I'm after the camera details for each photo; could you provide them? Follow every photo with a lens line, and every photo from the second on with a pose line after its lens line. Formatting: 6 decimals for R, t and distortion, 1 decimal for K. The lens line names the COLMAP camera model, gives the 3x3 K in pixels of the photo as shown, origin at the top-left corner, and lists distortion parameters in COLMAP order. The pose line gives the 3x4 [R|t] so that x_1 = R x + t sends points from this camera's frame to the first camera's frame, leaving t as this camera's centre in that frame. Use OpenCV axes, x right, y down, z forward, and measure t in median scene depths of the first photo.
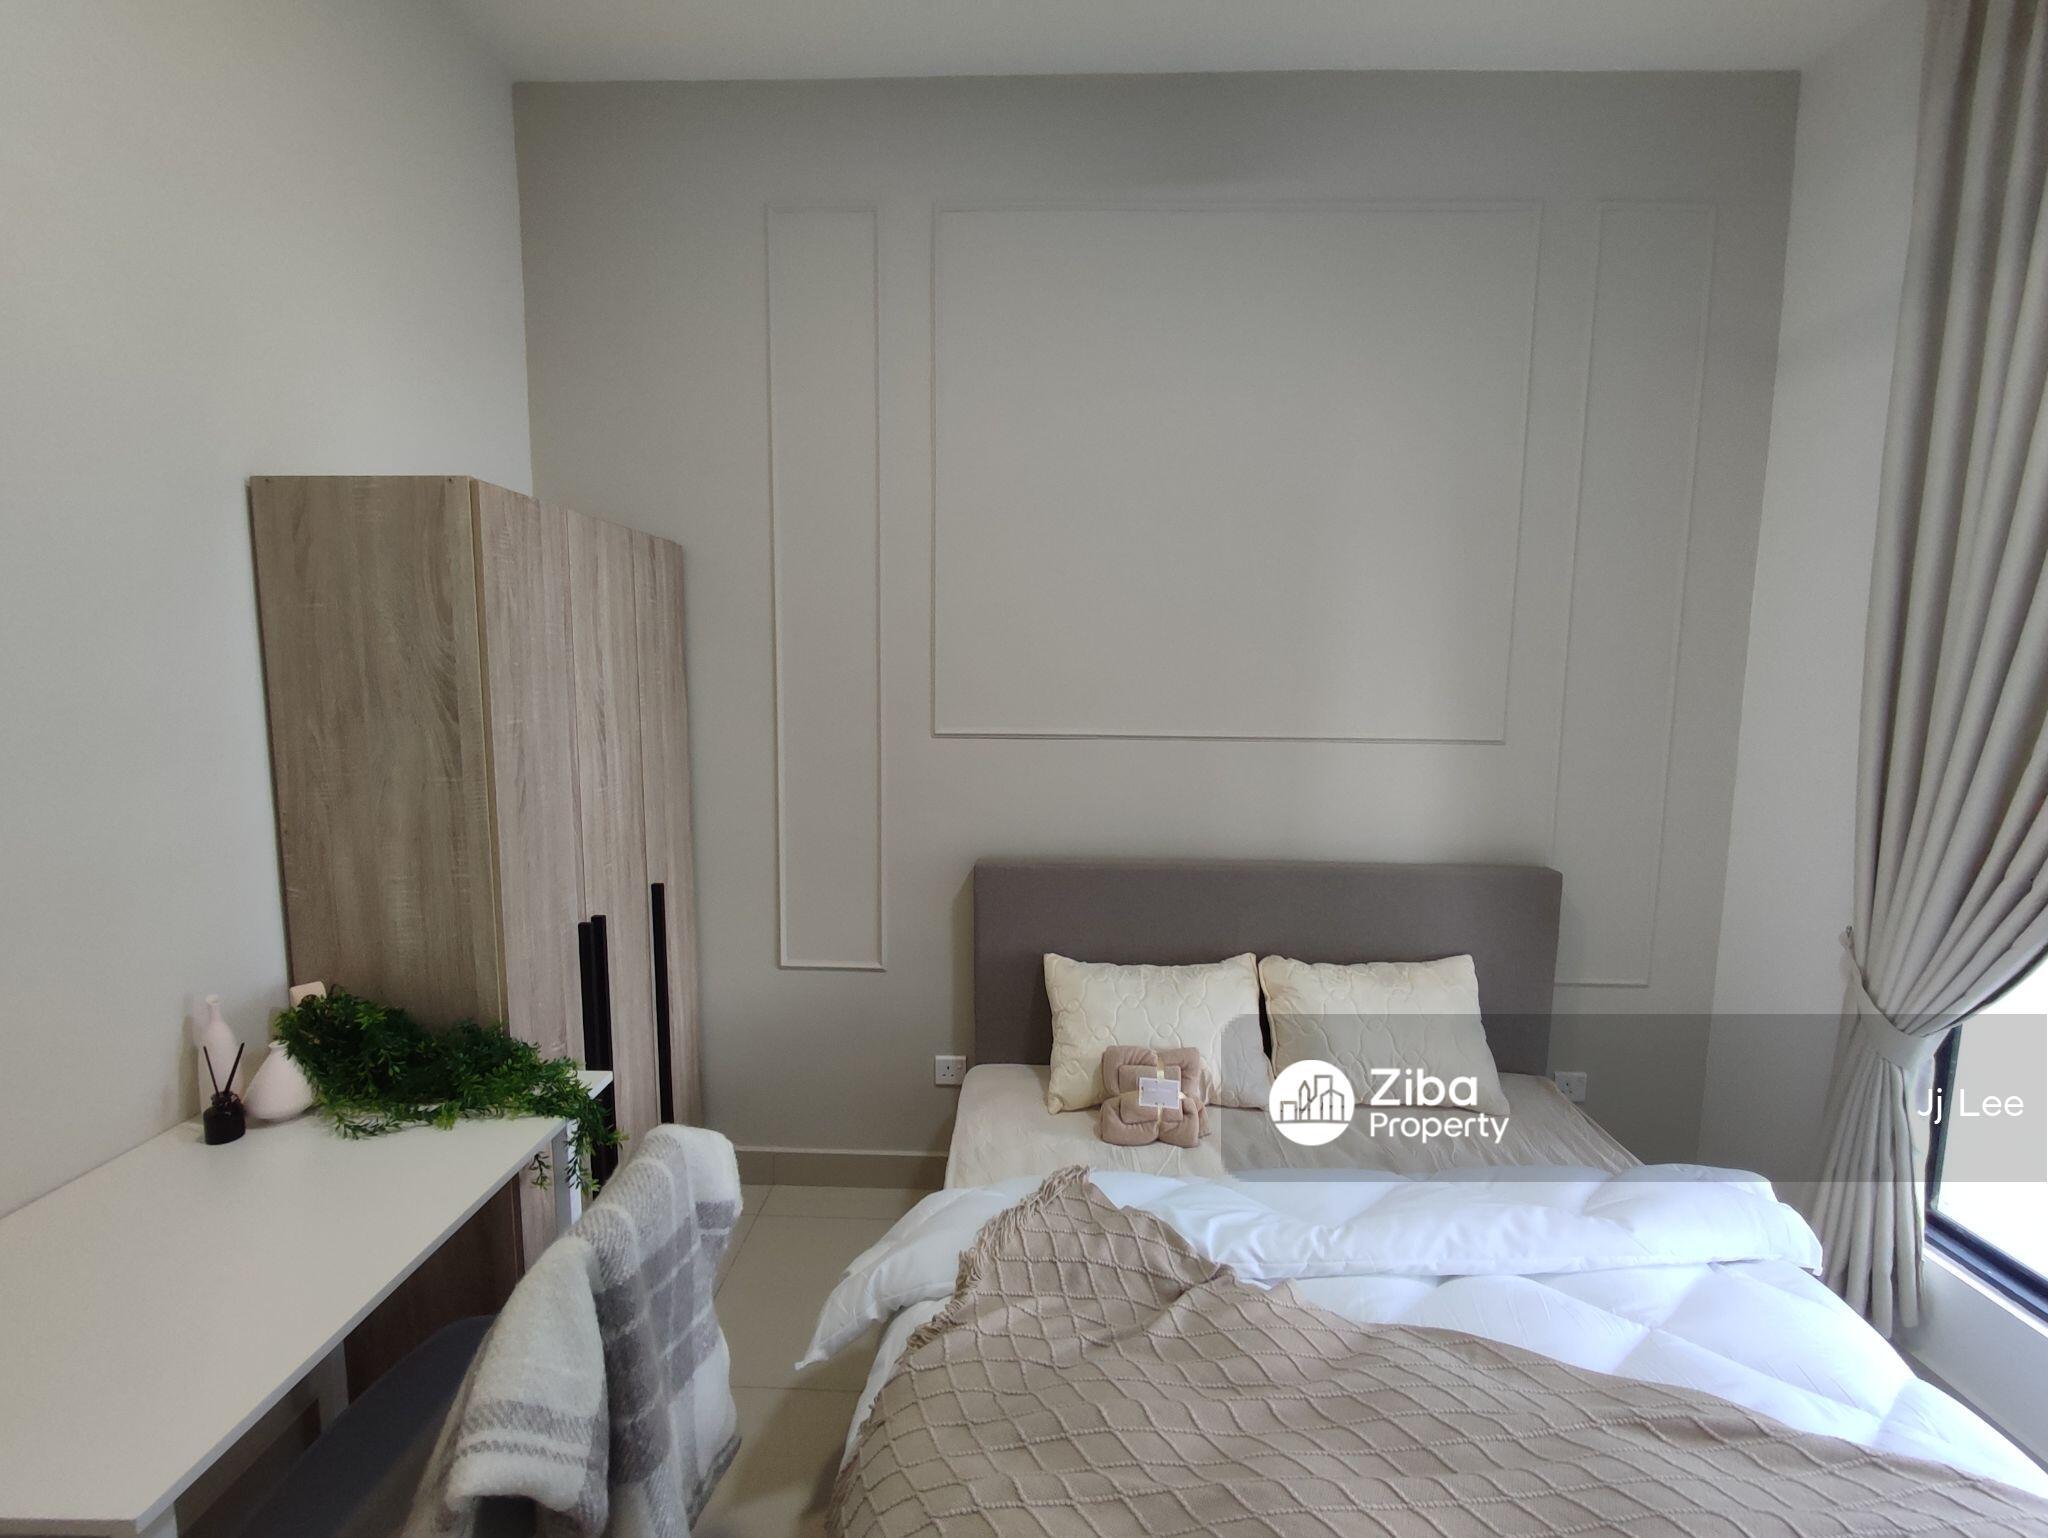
lens RADIAL K [[935.7, 0, 1011.4], [0, 935.7, 770.1], [0, 0, 1]] dist [-0.006355, -0.000787]
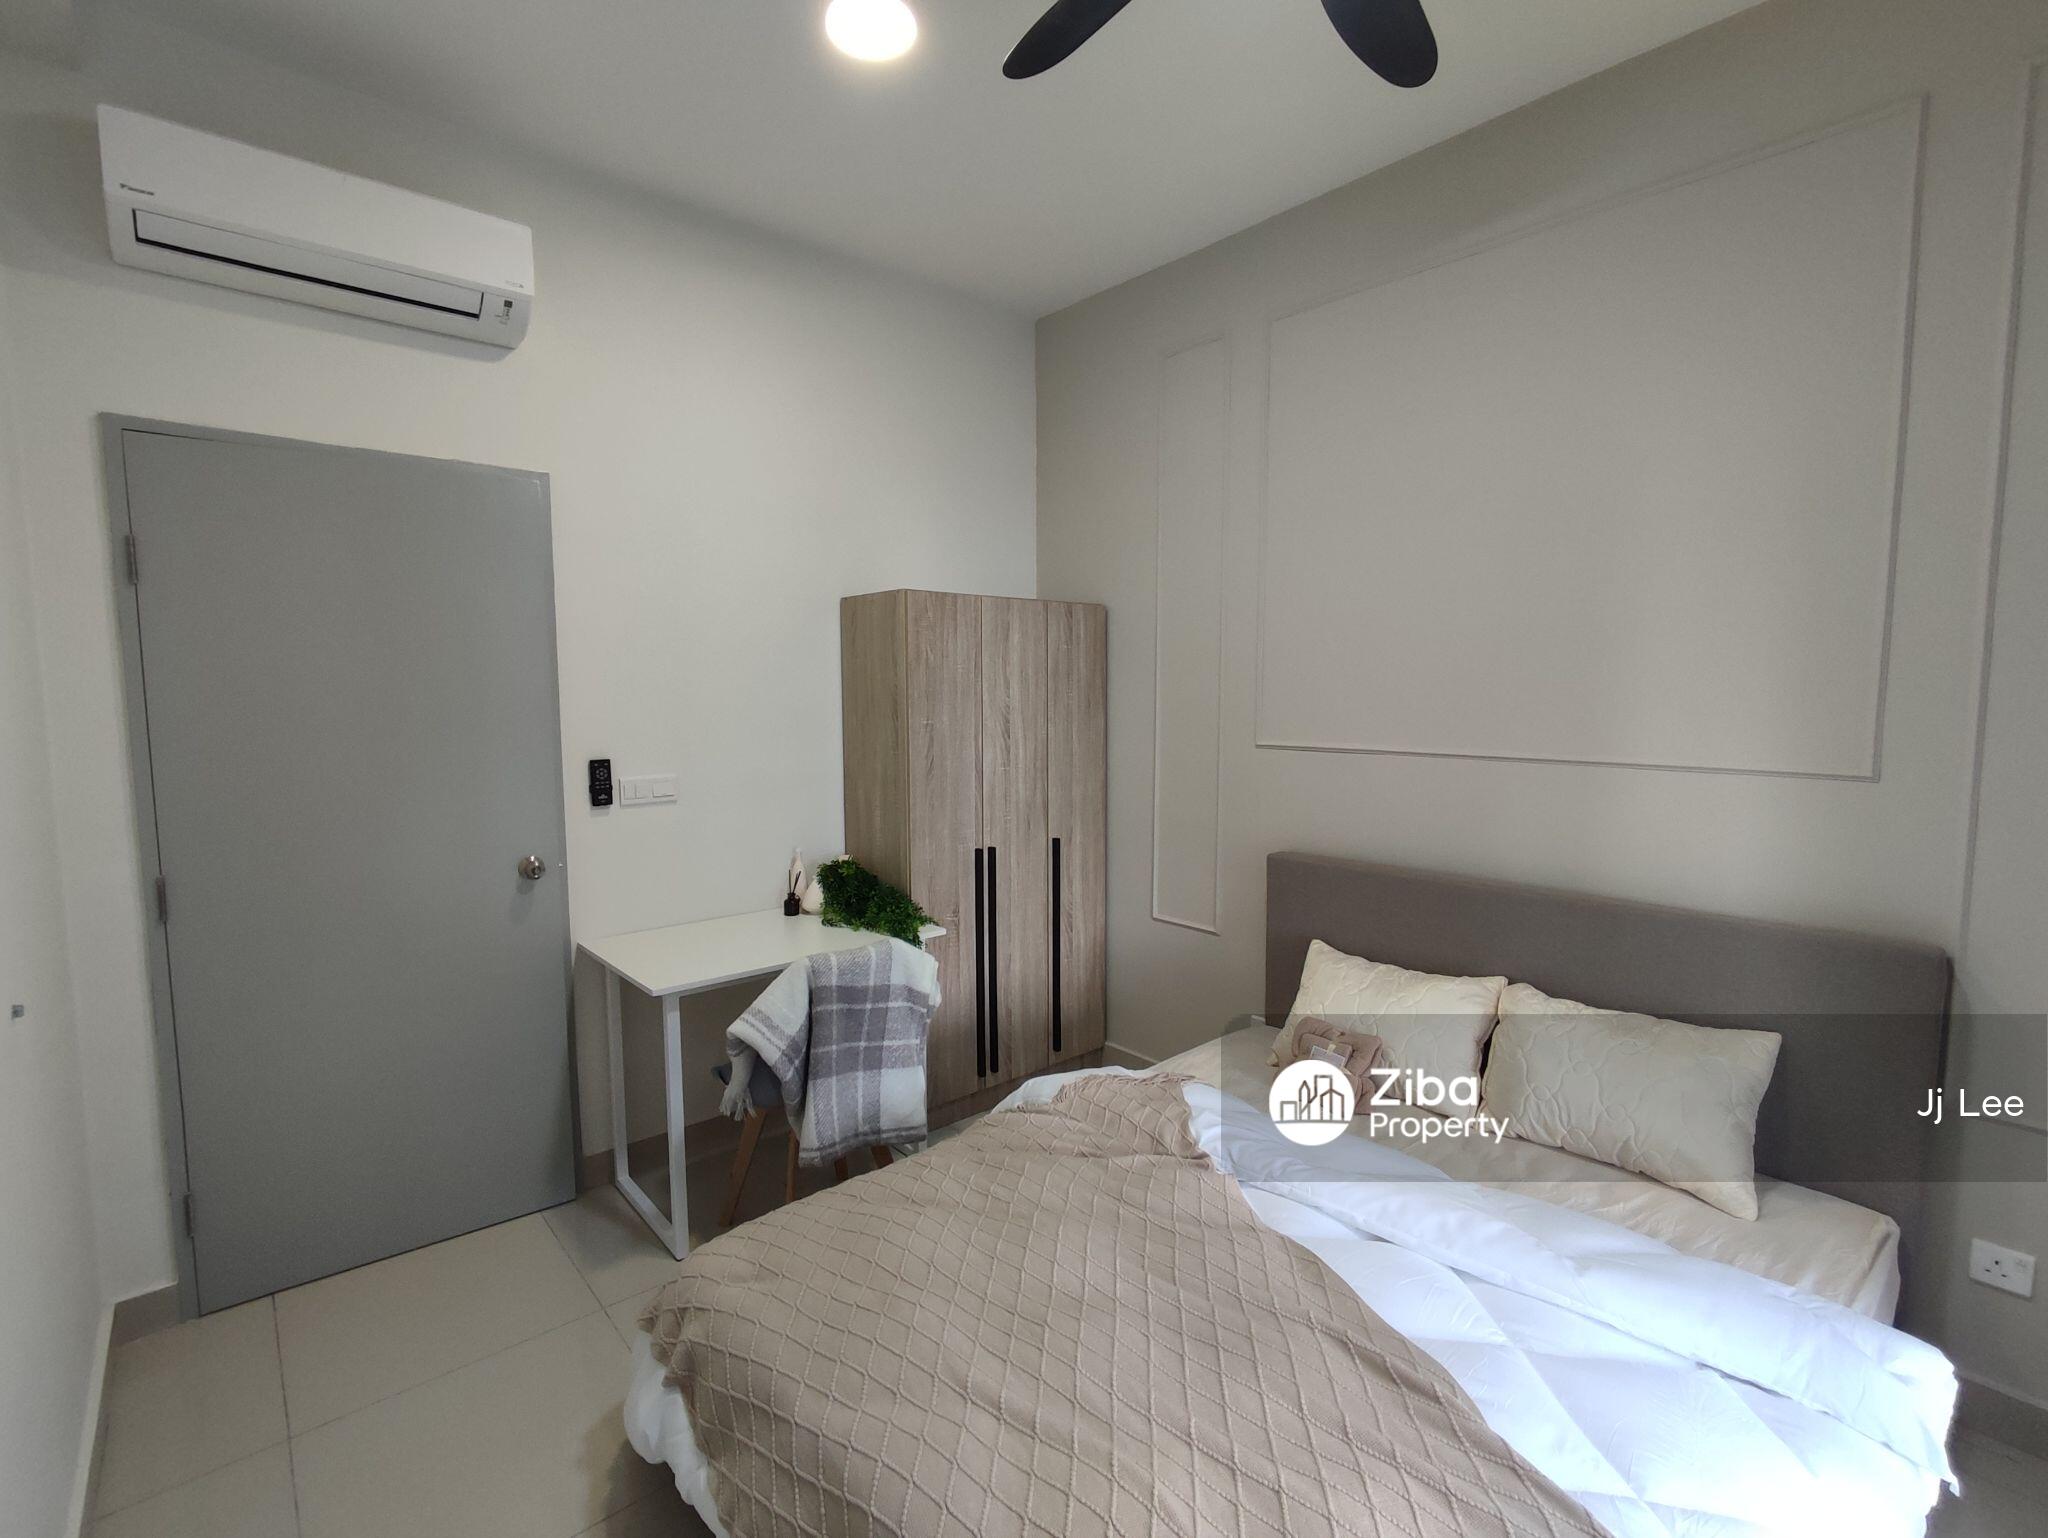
lens RADIAL K [[935.7, 0, 1013.8], [0, 935.7, 770.7], [0, 0, 1]] dist [-0.006355, -0.000787]
pose [[0.682694, 0.053832, -0.728718, 0.893218], [-0.075034, 0.997175, 0.003368, 0.021638], [0.726841, 0.052379, 0.684805, -0.088627]]
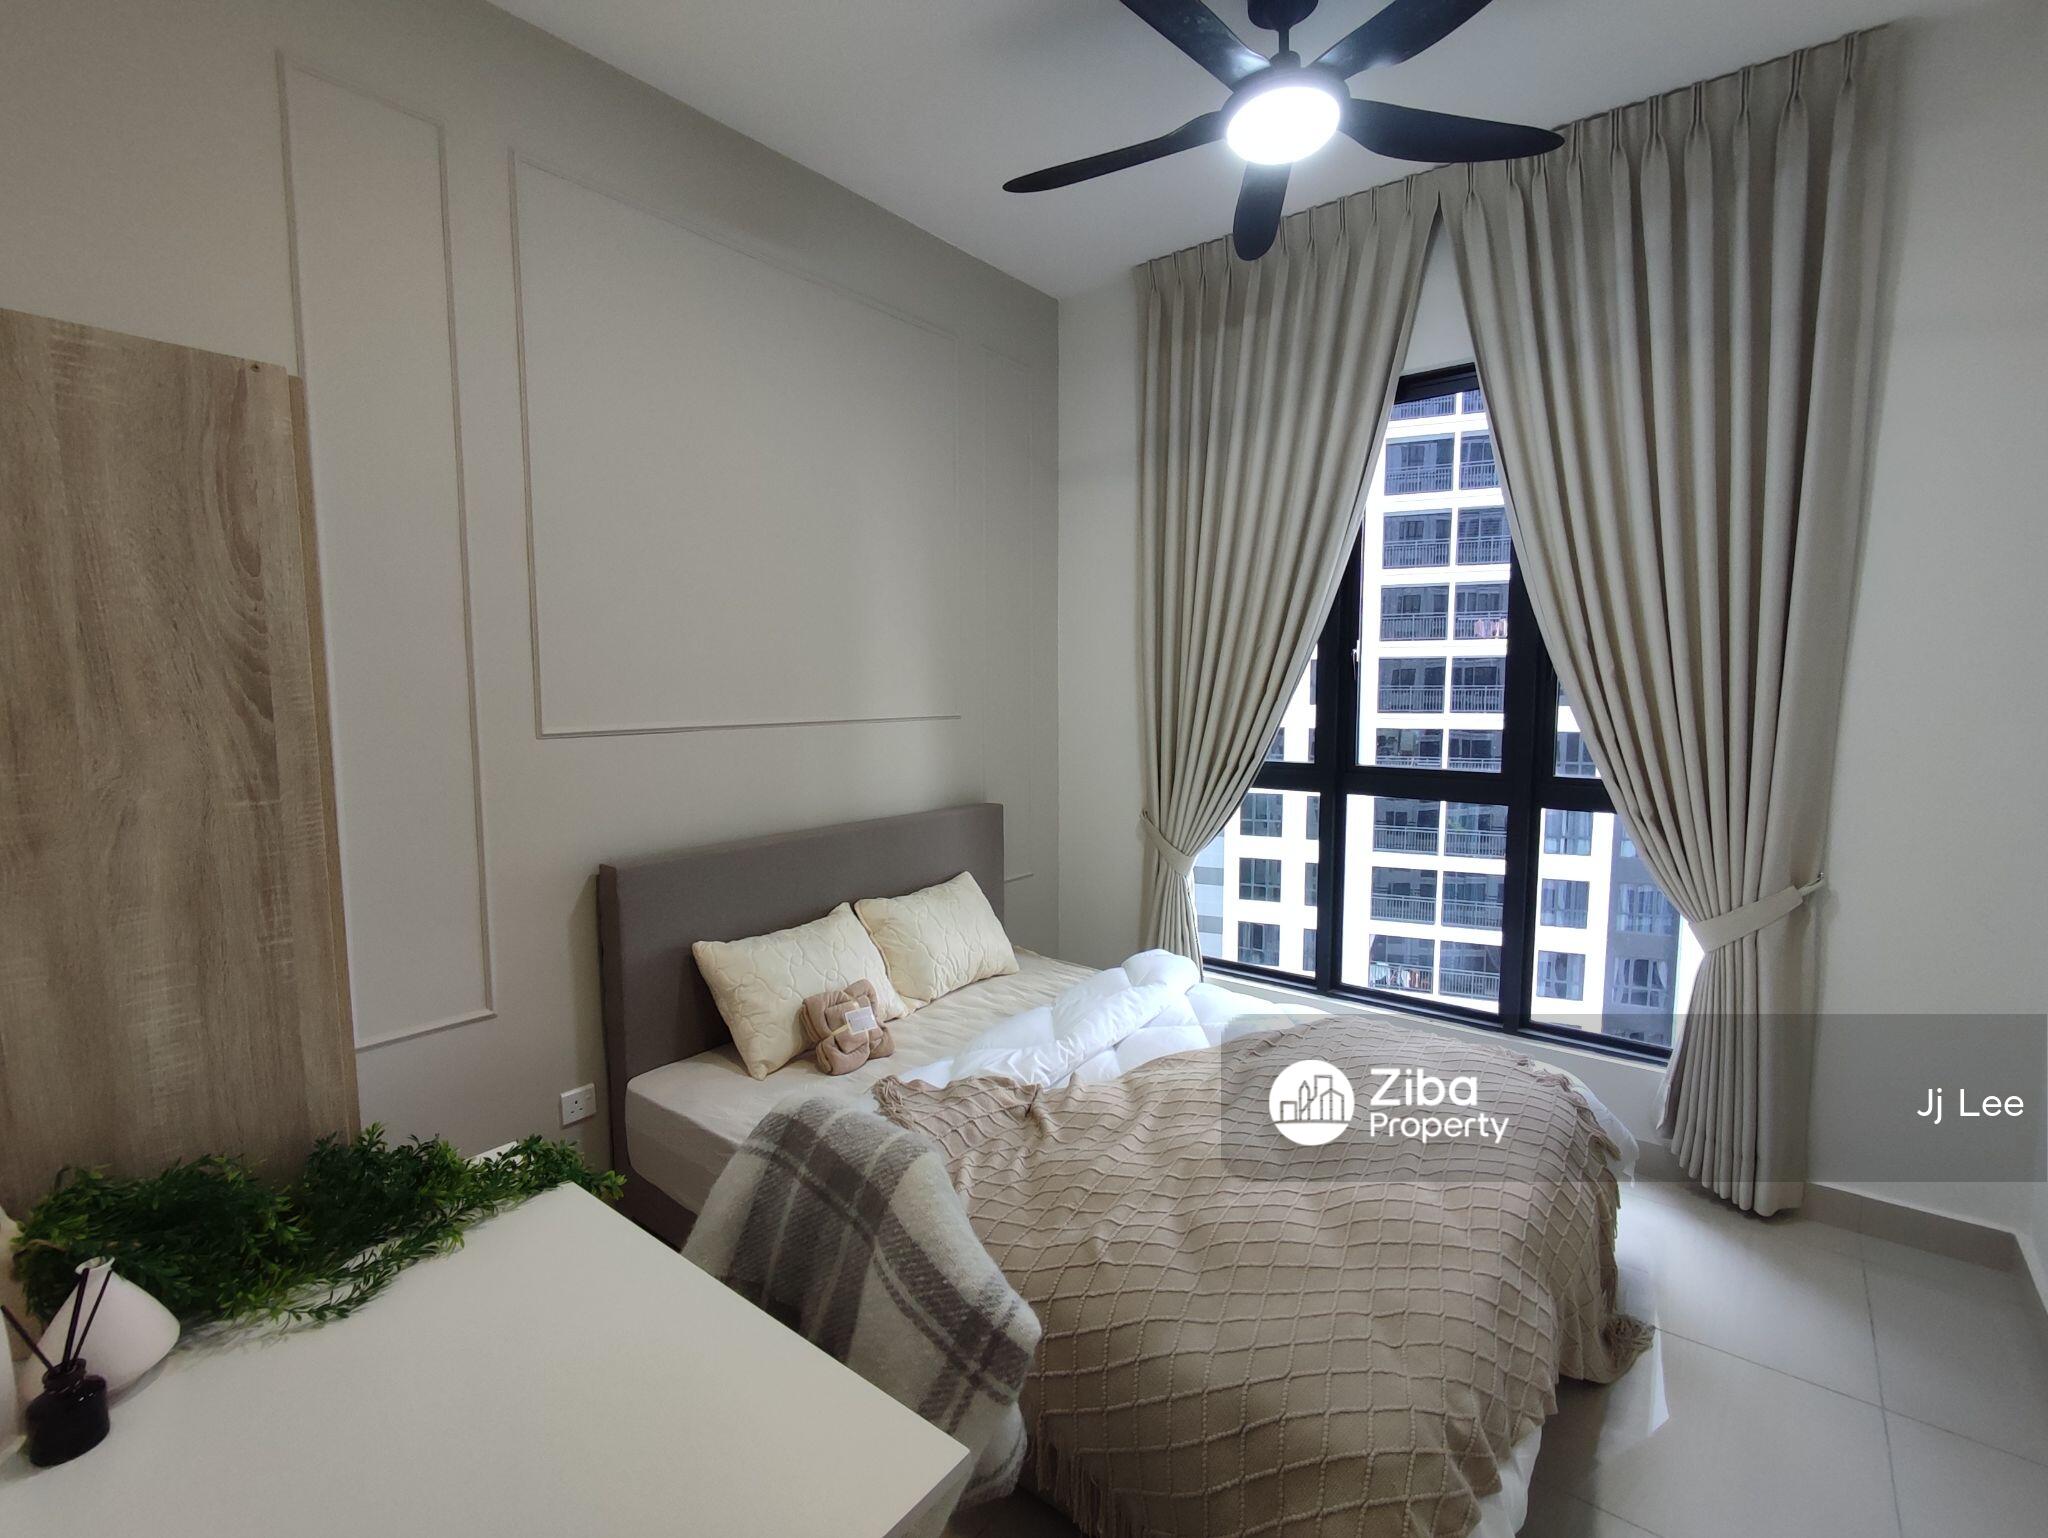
lens RADIAL K [[935.7, 0, 1010.6], [0, 935.7, 769.0], [0, 0, 1]] dist [-0.006355, -0.000787]
pose [[0.603315, -0.085093, 0.792950, -0.796672], [0.101731, 0.994380, 0.029307, 0.021087], [-0.790988, 0.062986, 0.608581, 0.149265]]
